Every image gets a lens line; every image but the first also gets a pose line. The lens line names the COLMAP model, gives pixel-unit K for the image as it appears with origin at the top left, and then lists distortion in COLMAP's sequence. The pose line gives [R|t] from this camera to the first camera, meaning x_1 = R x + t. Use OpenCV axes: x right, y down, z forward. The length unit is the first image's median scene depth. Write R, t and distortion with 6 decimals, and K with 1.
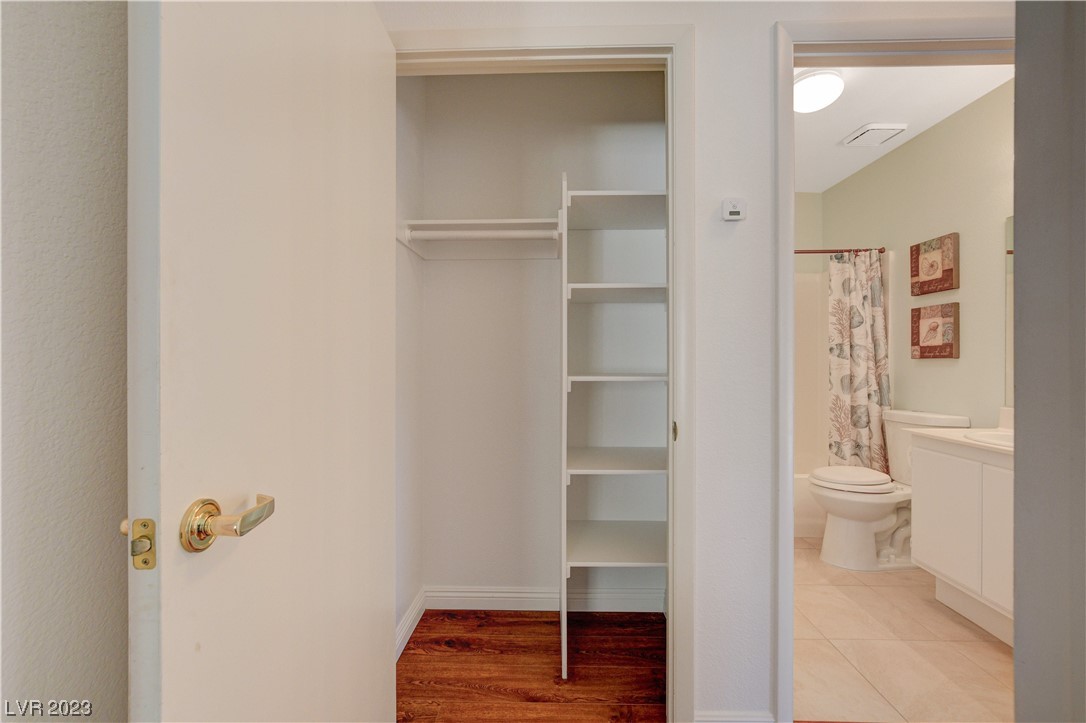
lens RADIAL K [[447.8, 0, 548.7], [0, 447.8, 357.2], [0, 0, 1]] dist [-0.014993, -0.000082]
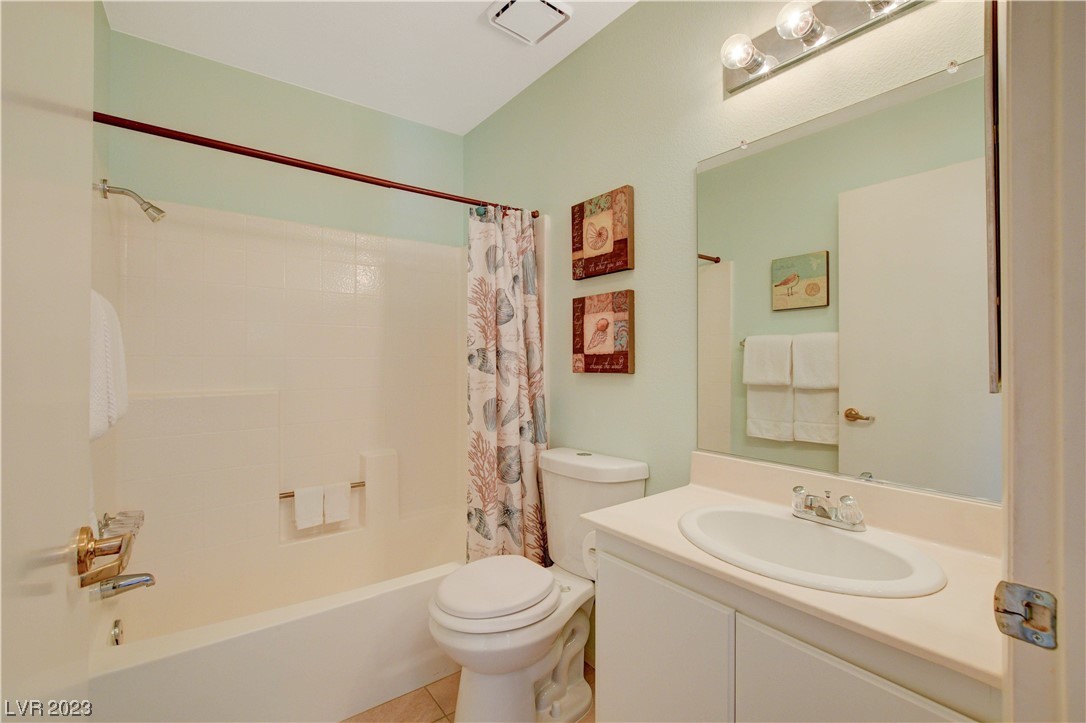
lens RADIAL K [[476.8, 0, 540.5], [0, 476.8, 357.5], [0, 0, 1]] dist [-0.014882, 0.005050]
pose [[0.771901, -0.000305, 0.635743, 0.301207], [0.000190, 1.000000, 0.000249, -0.018701], [-0.635743, -0.000071, 0.771901, 0.445134]]
